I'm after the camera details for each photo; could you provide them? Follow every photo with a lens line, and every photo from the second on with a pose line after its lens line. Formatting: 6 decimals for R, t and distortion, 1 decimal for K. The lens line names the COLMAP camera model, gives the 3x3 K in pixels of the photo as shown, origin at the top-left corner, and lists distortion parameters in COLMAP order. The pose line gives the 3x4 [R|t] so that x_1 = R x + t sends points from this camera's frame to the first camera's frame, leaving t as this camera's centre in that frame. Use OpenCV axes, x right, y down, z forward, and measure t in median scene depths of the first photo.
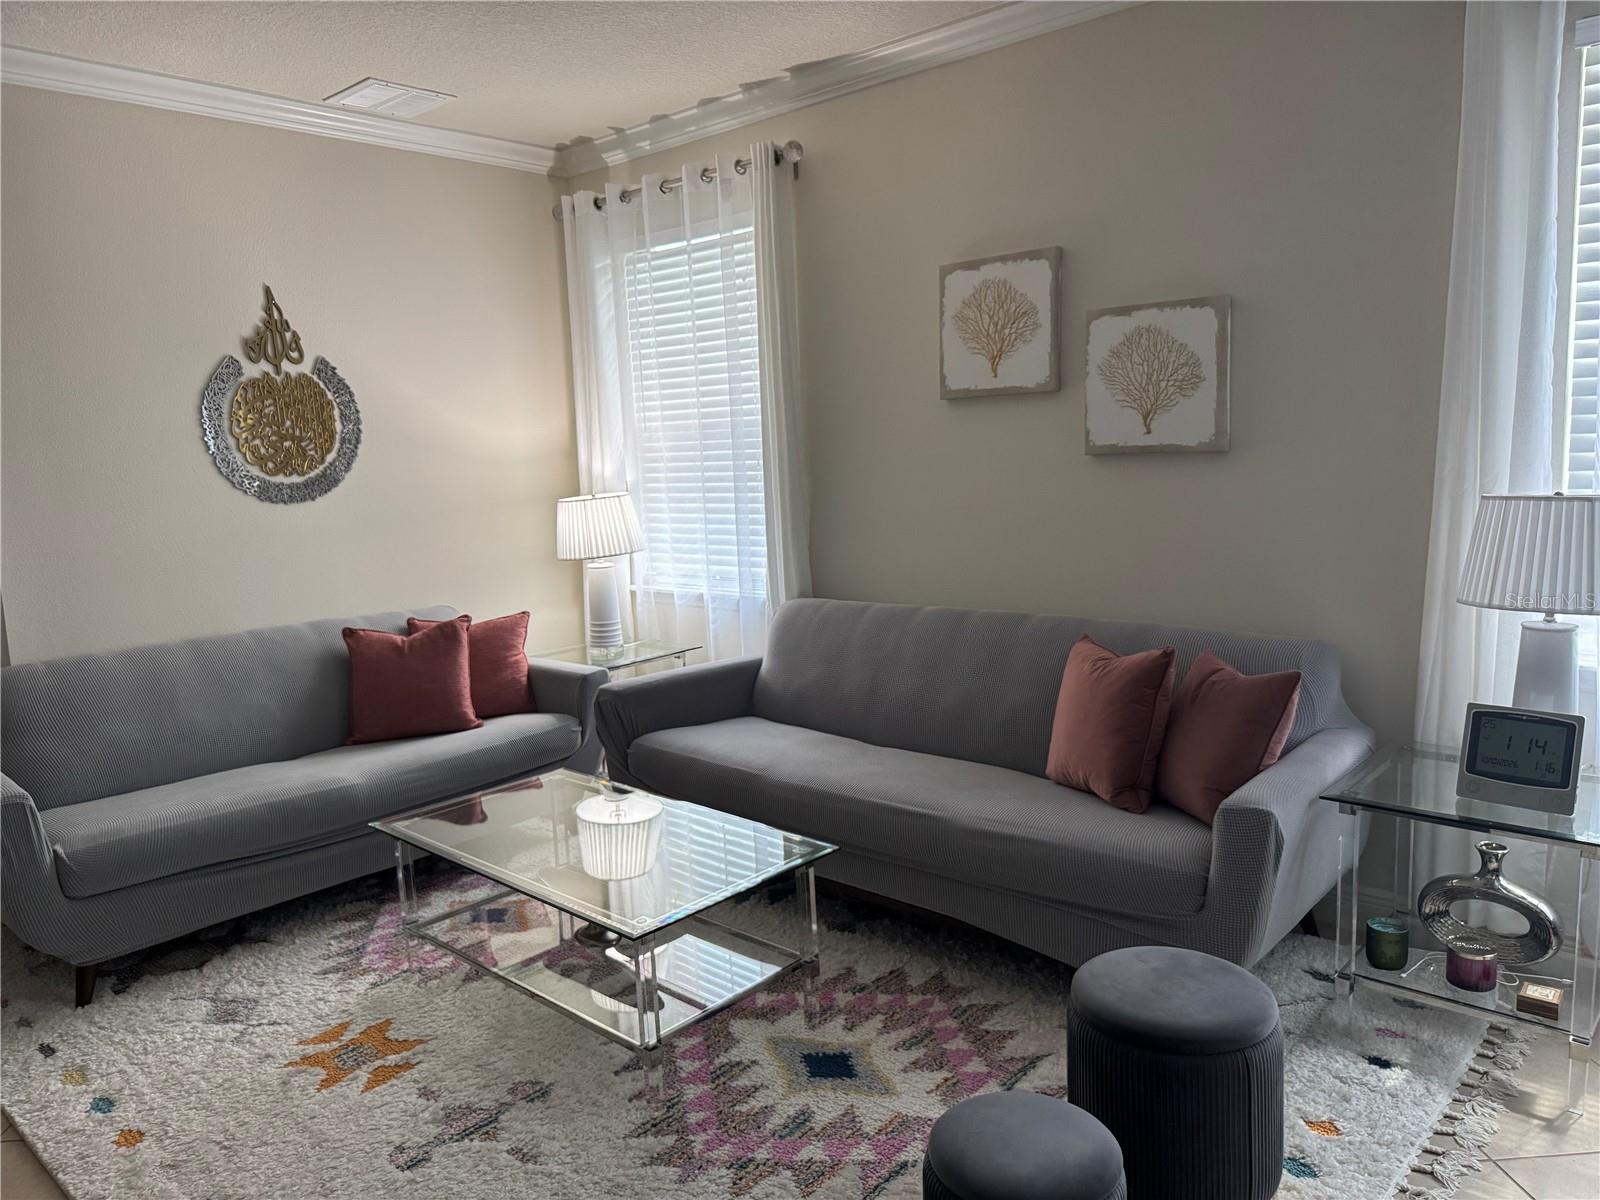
lens RADIAL K [[1141.8, 0, 800.0], [0, 1141.8, 600.0], [0, 0, 1]] dist [0.030043, -0.033920]
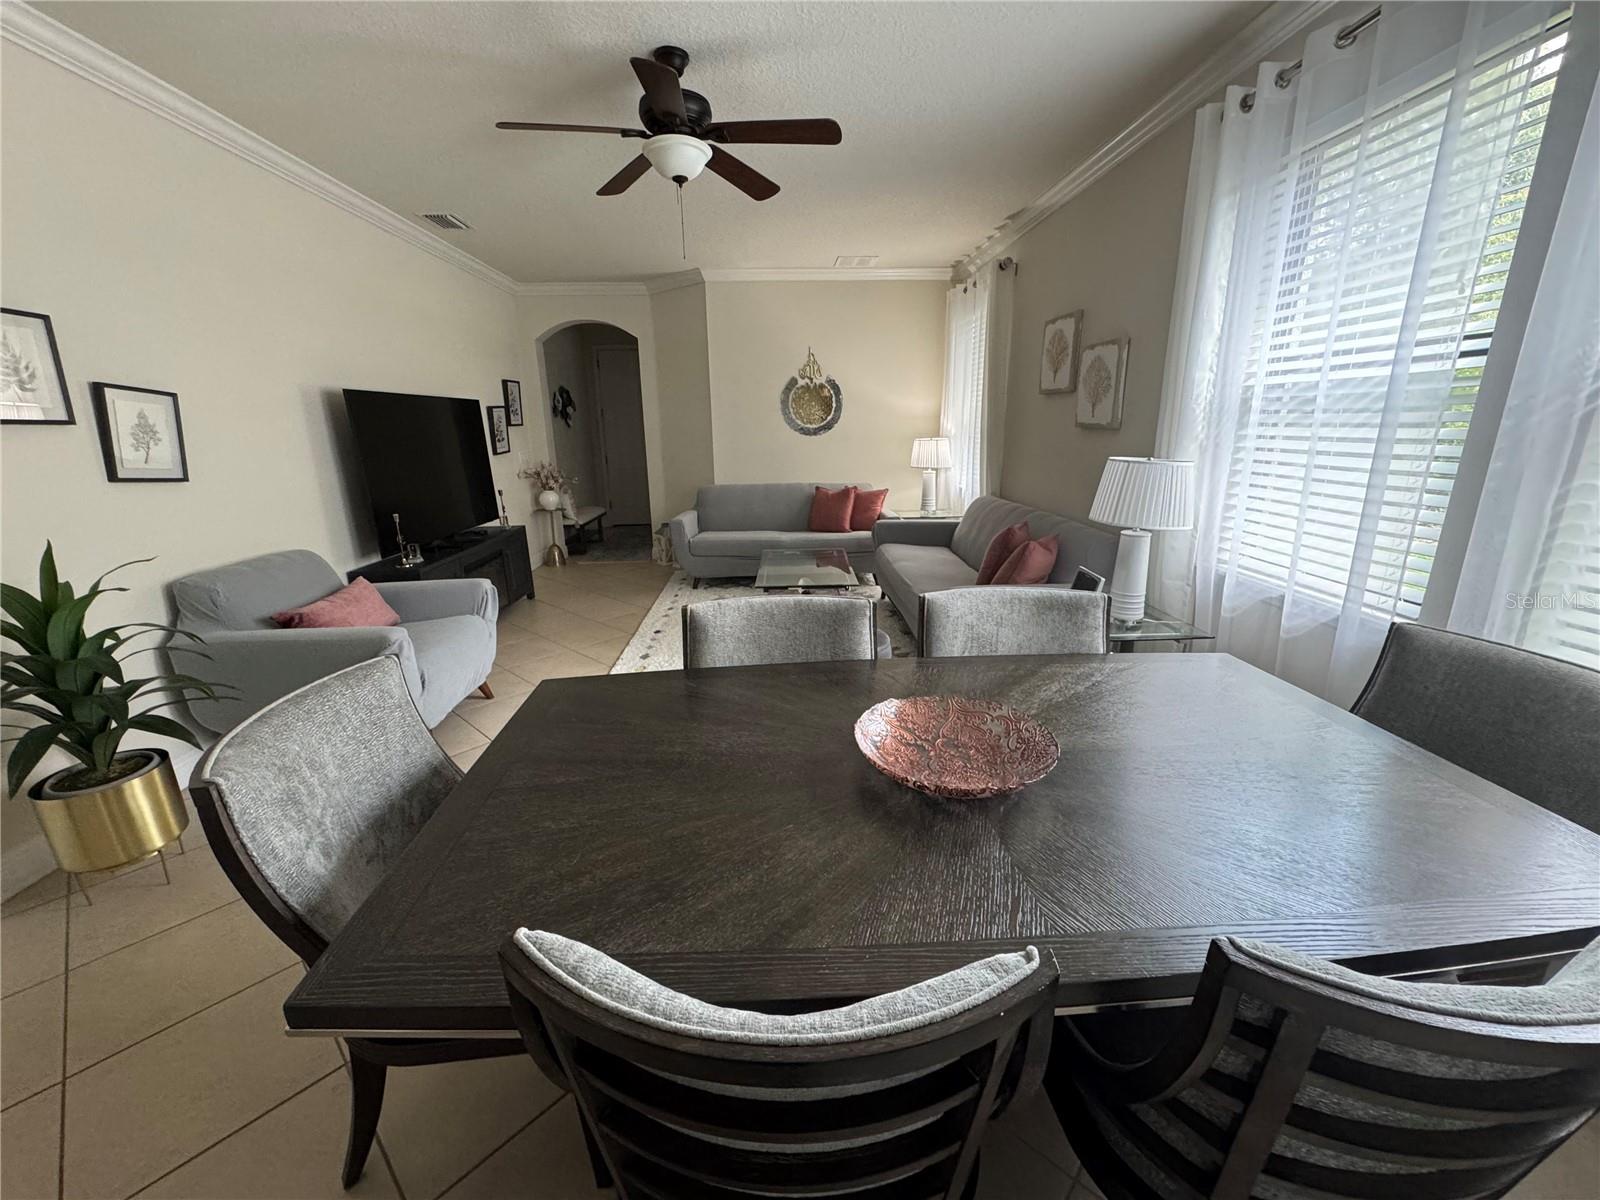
lens RADIAL K [[642.7, 0, 800.0], [0, 642.7, 600.0], [0, 0, 1]] dist [0.000191, 0.000010]
pose [[0.701070, 0.221553, -0.677802, 0.657496], [-0.114461, 0.973148, 0.199702, -0.011786], [0.703846, -0.062423, 0.707605, -0.061539]]
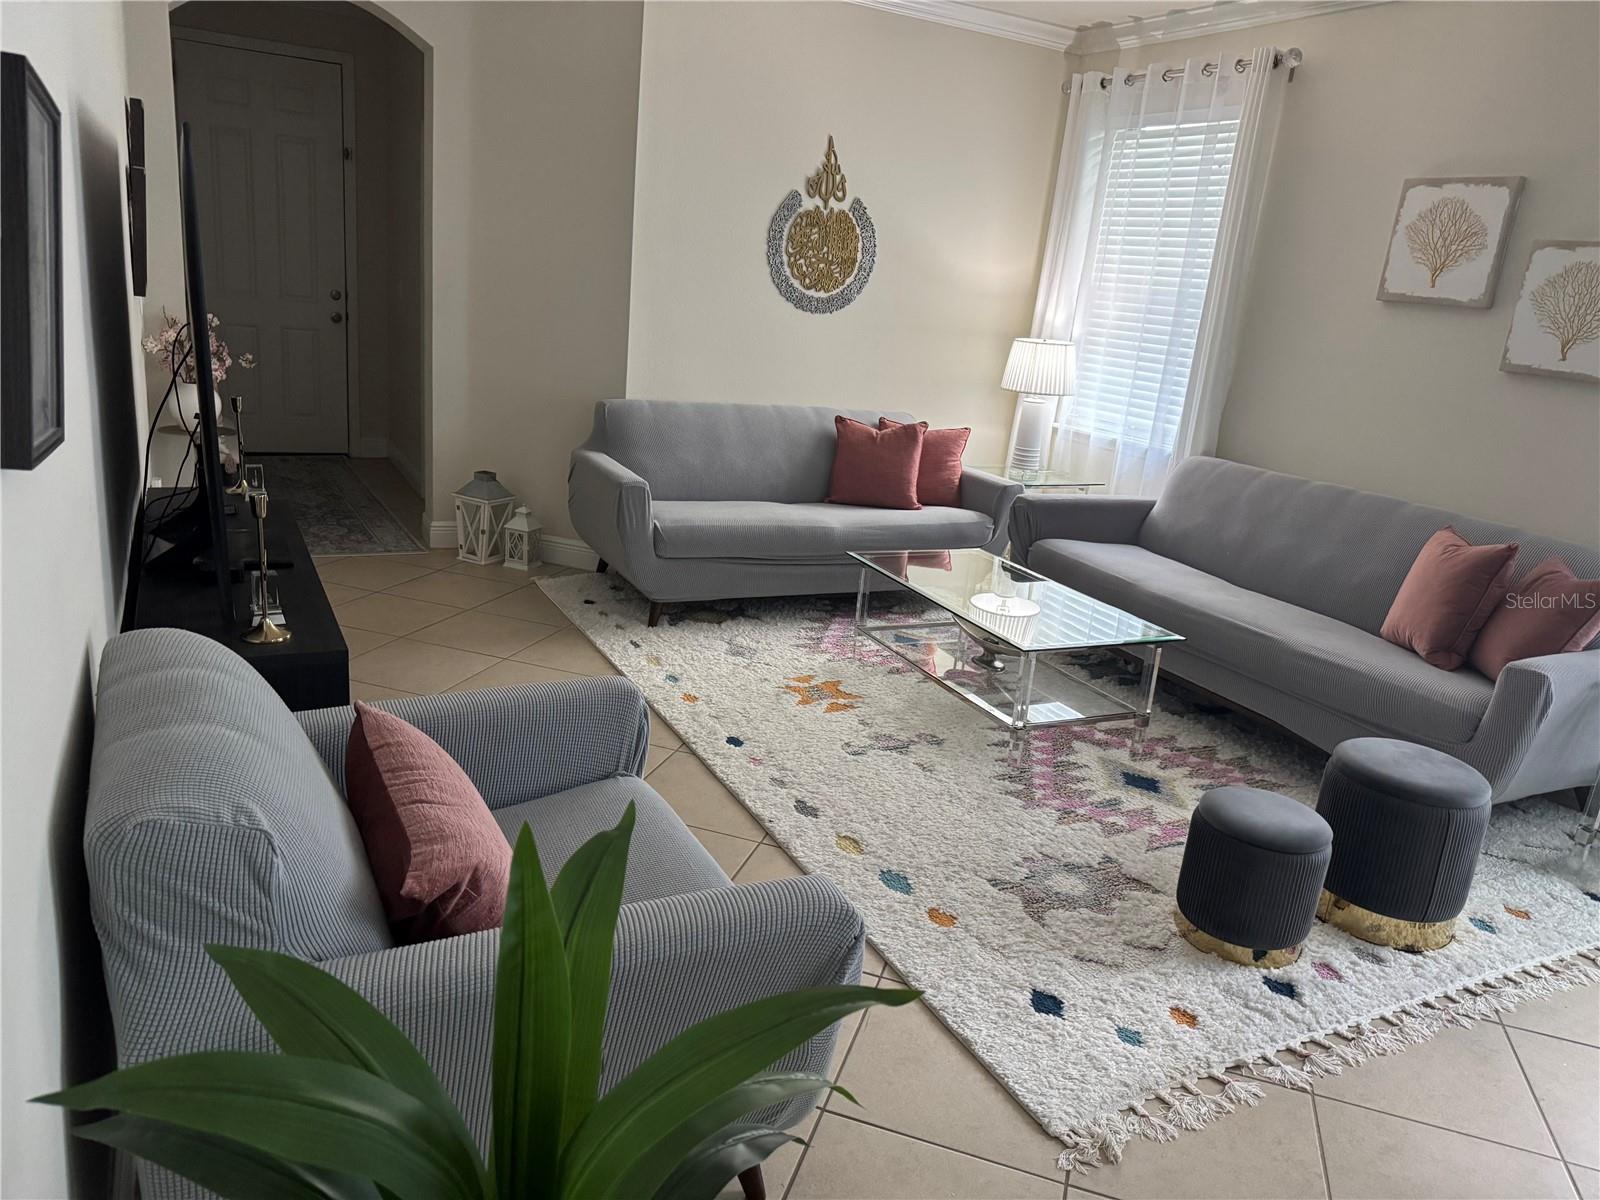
lens RADIAL K [[1120.1, 0, 811.2], [0, 1120.1, 597.5], [0, 0, 1]] dist [0.153608, -0.257186]
pose [[0.927585, 0.222547, -0.300096, 0.012248], [-0.181982, 0.970637, 0.157312, 0.032361], [0.326294, -0.091308, 0.940848, -0.271806]]
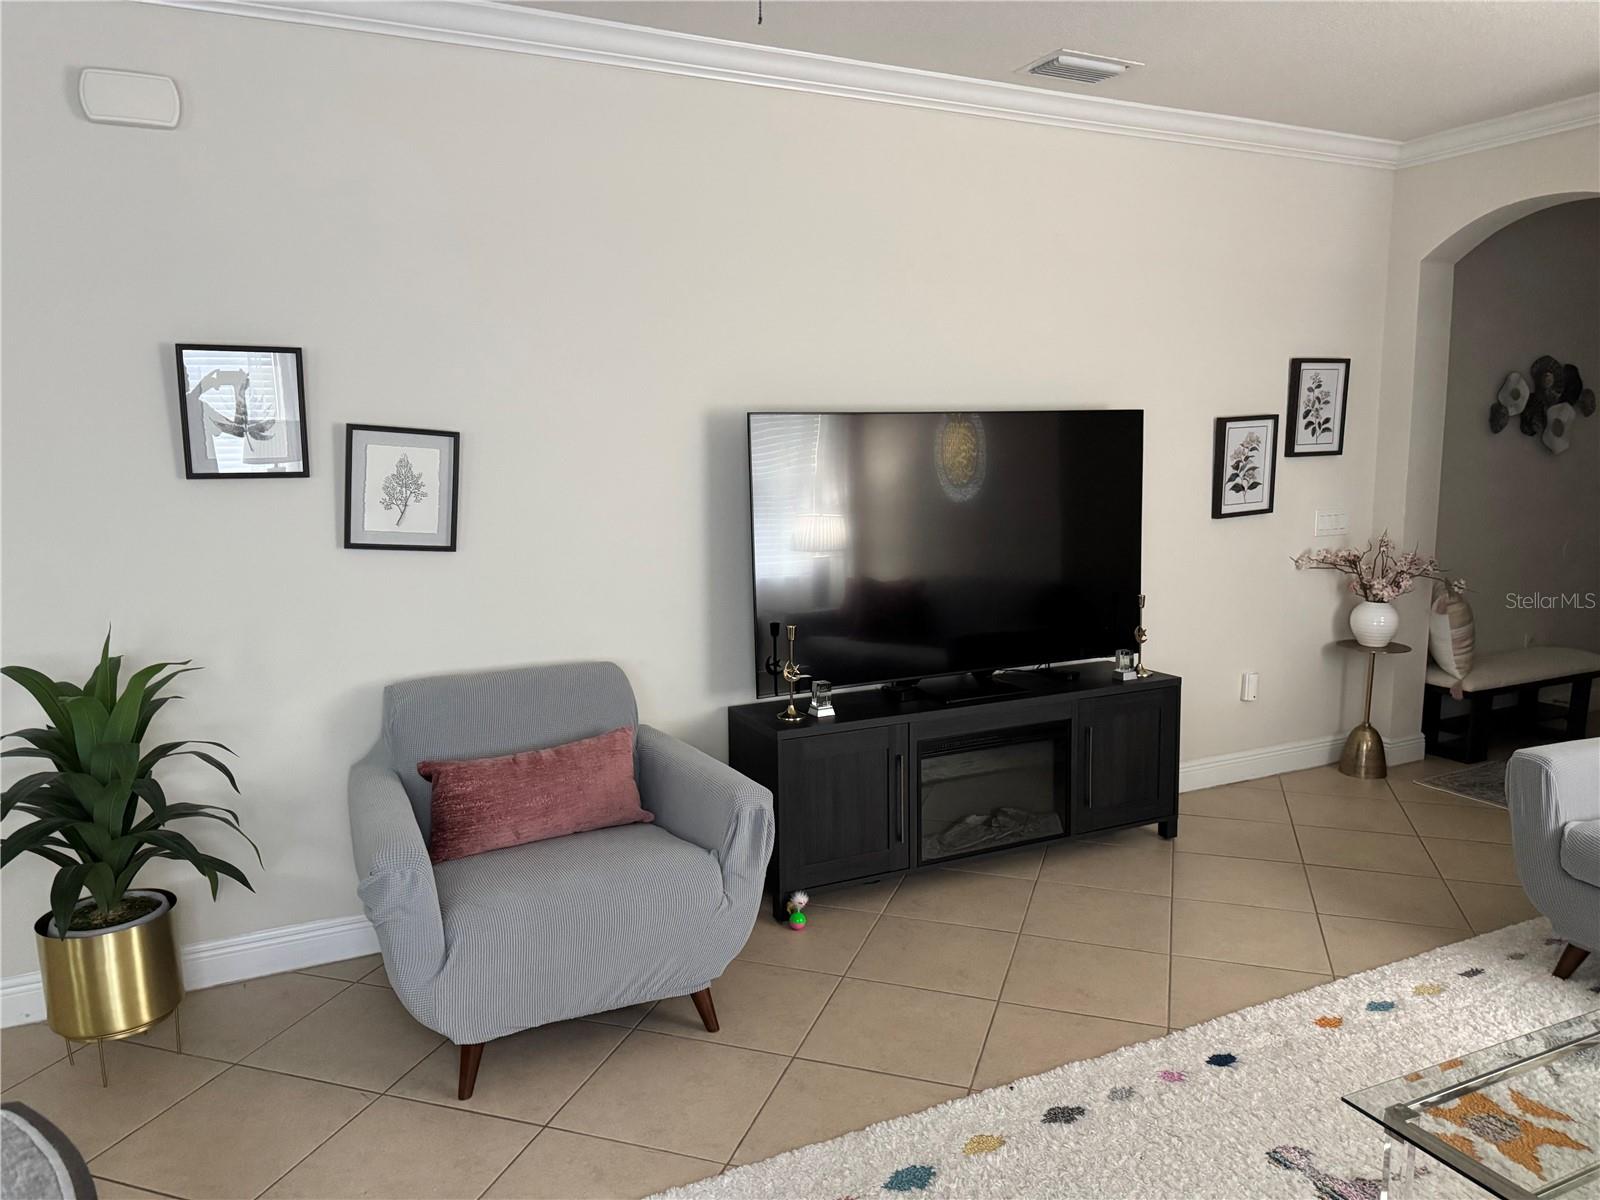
lens RADIAL K [[1141.8, 0, 800.0], [0, 1141.8, 600.0], [0, 0, 1]] dist [0.030043, -0.033920]
pose [[-0.367394, 0.182595, -0.911965, 0.411302], [-0.101346, 0.966841, 0.234411, -0.120017], [0.924527, 0.178545, -0.336706, 0.522567]]
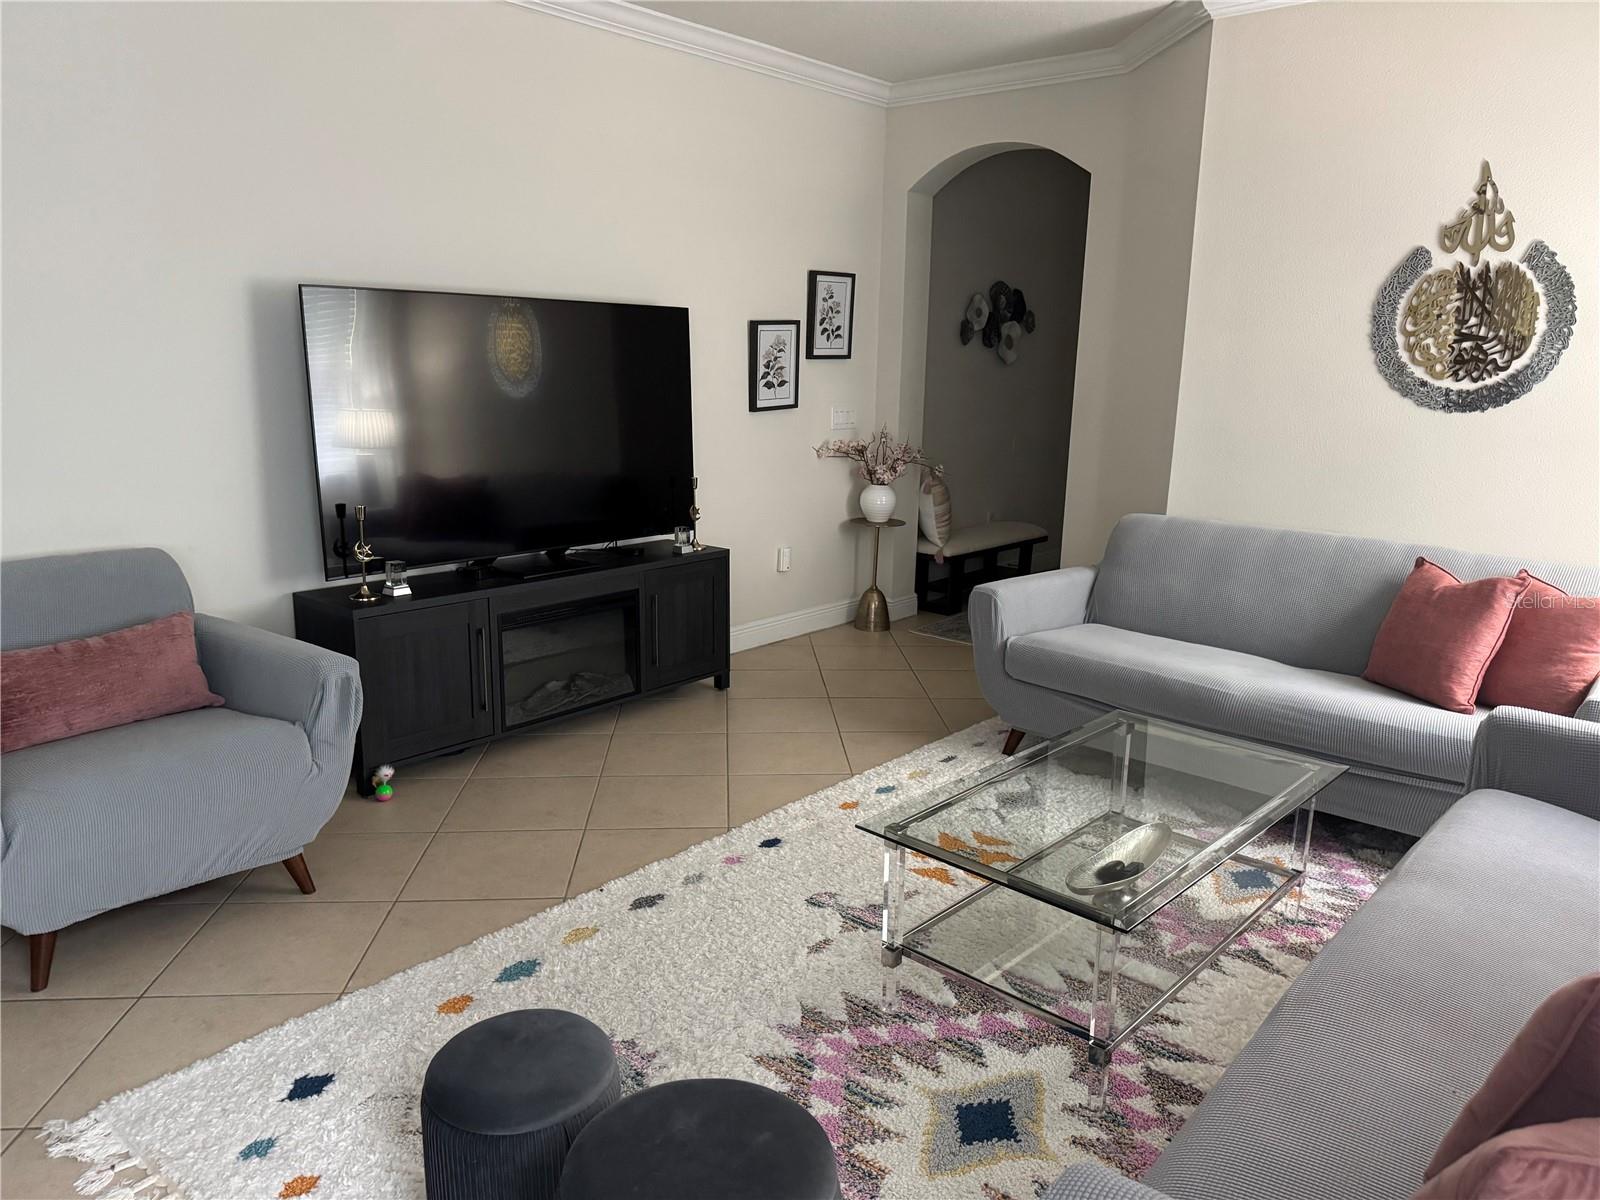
lens RADIAL K [[1119.3, 0, 804.6], [0, 1119.3, 604.9], [0, 0, 1]] dist [0.125636, -0.160972]
pose [[0.015458, 0.265398, -0.964015, 0.500430], [-0.157477, 0.952744, 0.259770, -0.104034], [0.987402, 0.147795, 0.056522, 0.525999]]
